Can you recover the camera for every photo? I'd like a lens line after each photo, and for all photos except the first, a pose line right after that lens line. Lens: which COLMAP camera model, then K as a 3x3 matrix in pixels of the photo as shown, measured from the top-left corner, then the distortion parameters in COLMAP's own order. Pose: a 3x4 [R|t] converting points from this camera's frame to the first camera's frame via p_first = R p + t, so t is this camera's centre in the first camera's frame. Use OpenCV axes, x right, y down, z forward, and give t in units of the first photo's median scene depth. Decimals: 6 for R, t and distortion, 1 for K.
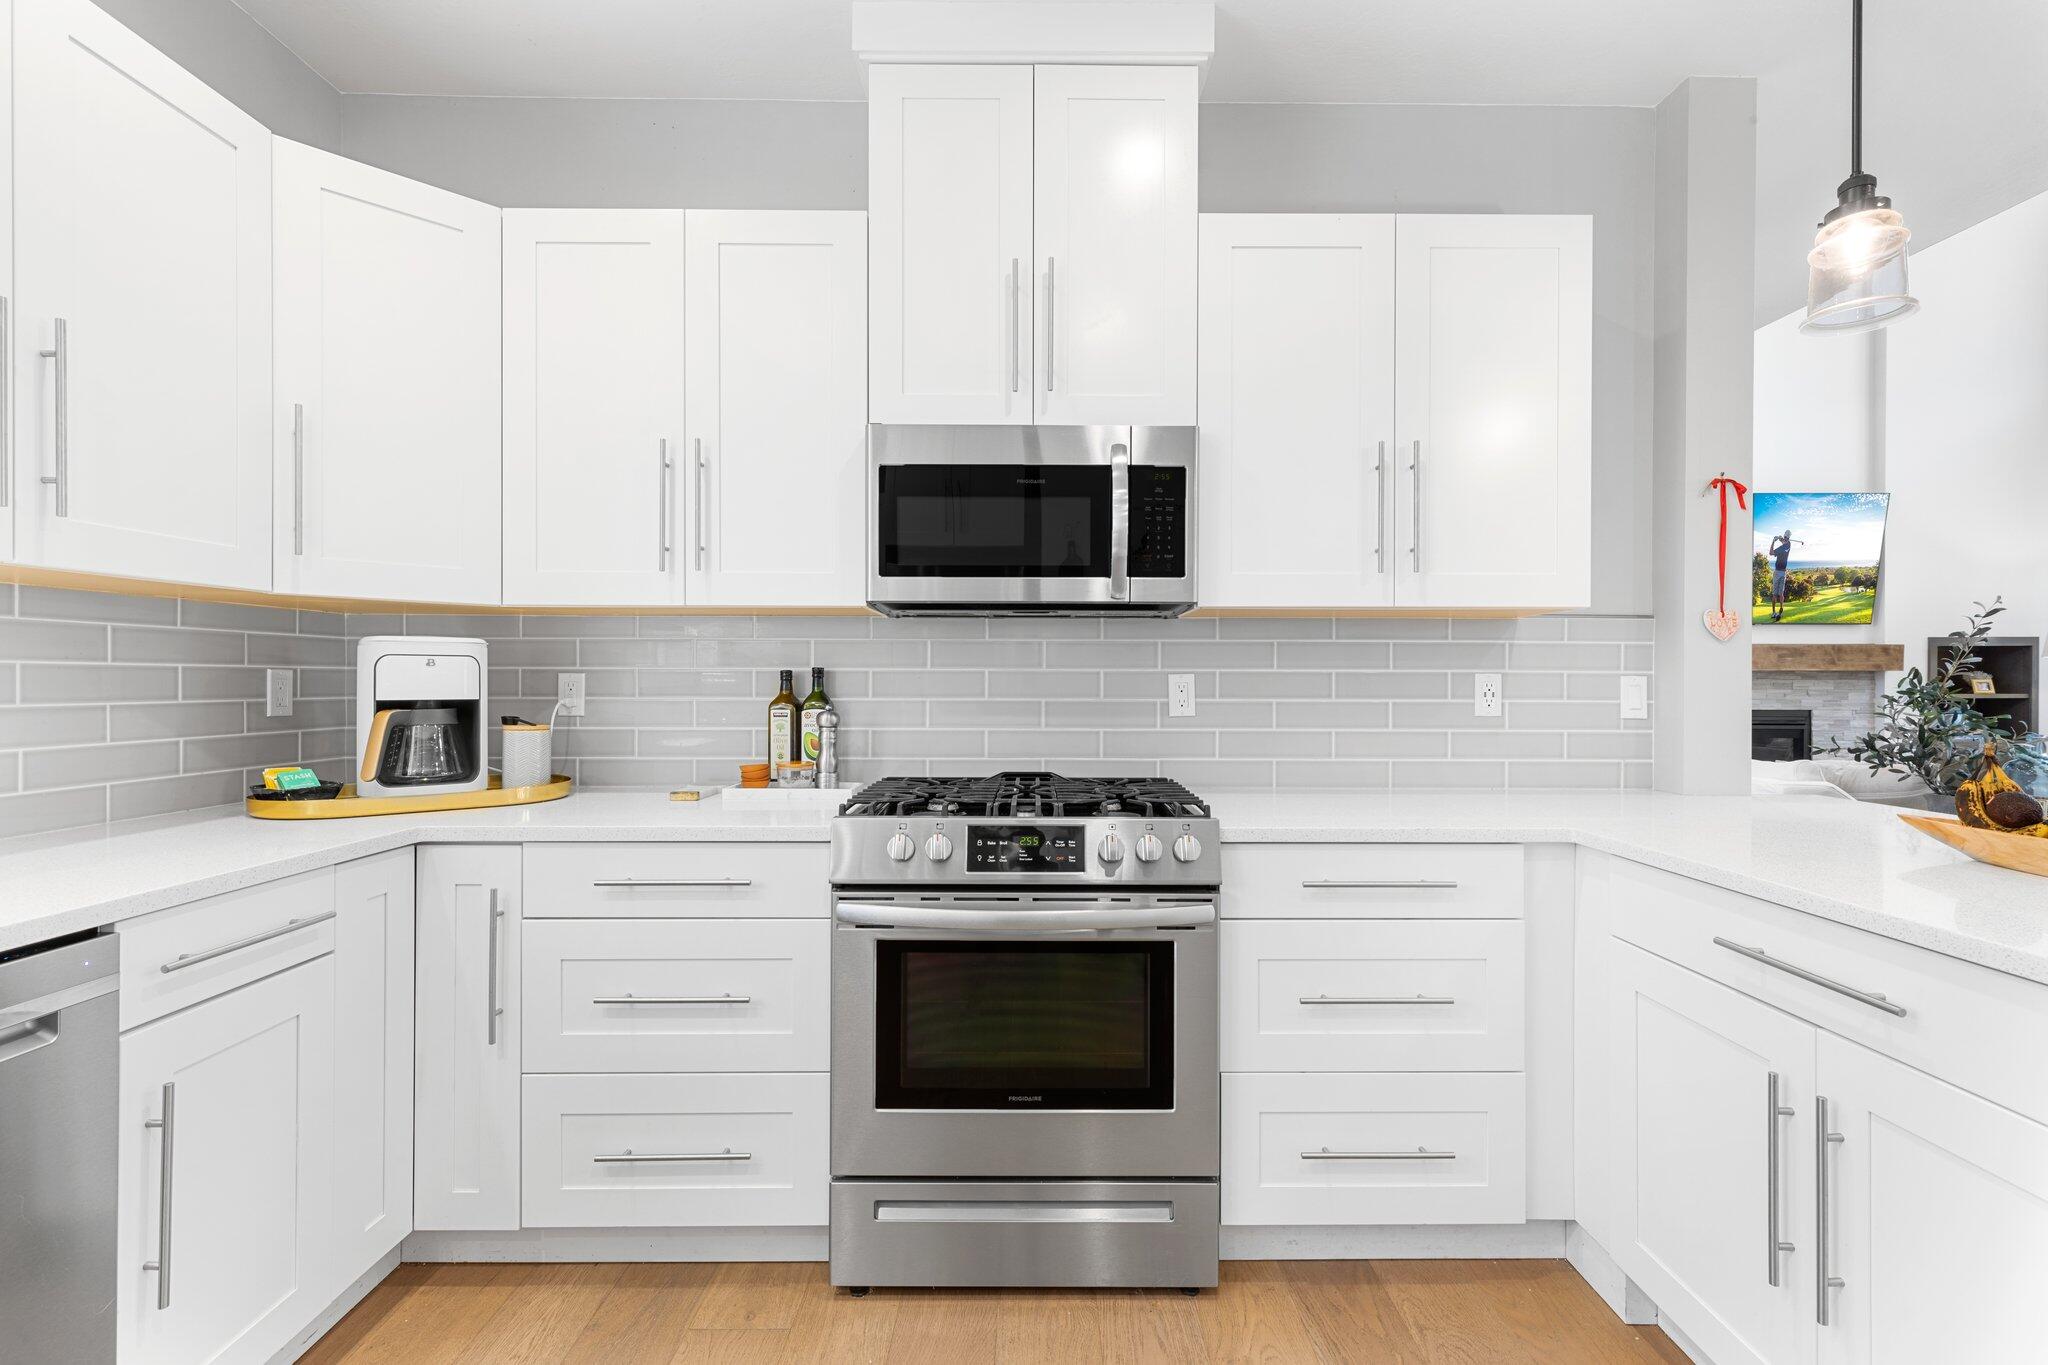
lens RADIAL K [[916.9, 0, 1031.1], [0, 916.9, 690.1], [0, 0, 1]] dist [-0.005099, 0.001876]
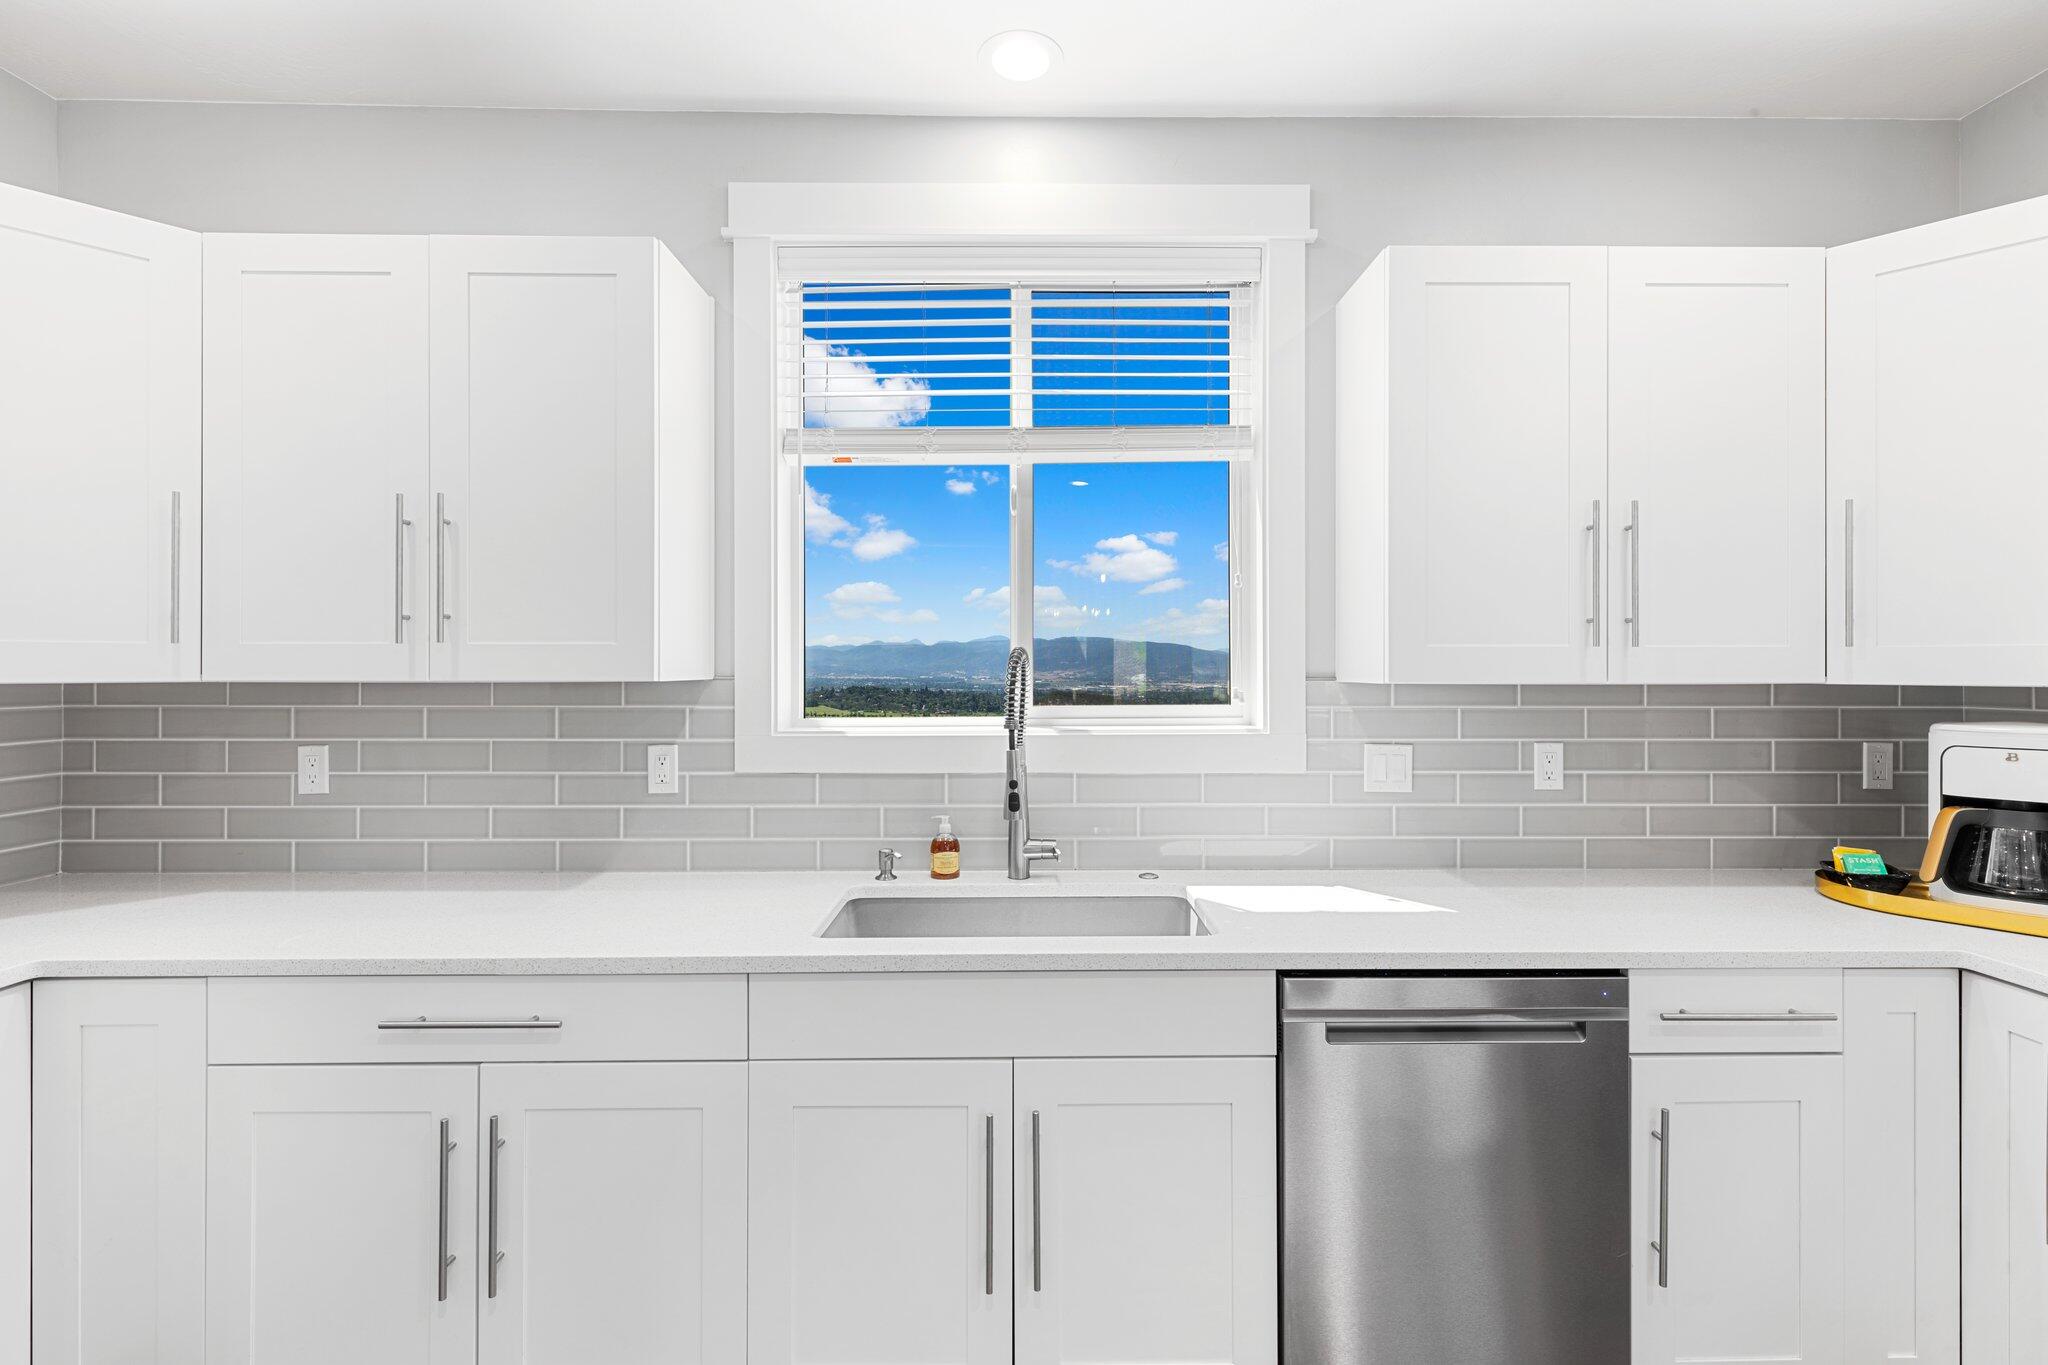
lens RADIAL K [[916.9, 0, 1020.3], [0, 916.9, 669.3], [0, 0, 1]] dist [-0.005099, 0.001876]
pose [[-0.004418, -0.005714, -0.999974, 0.207768], [-0.003966, 0.999976, -0.005697, -0.105816], [0.999982, 0.003940, -0.004441, 0.074415]]
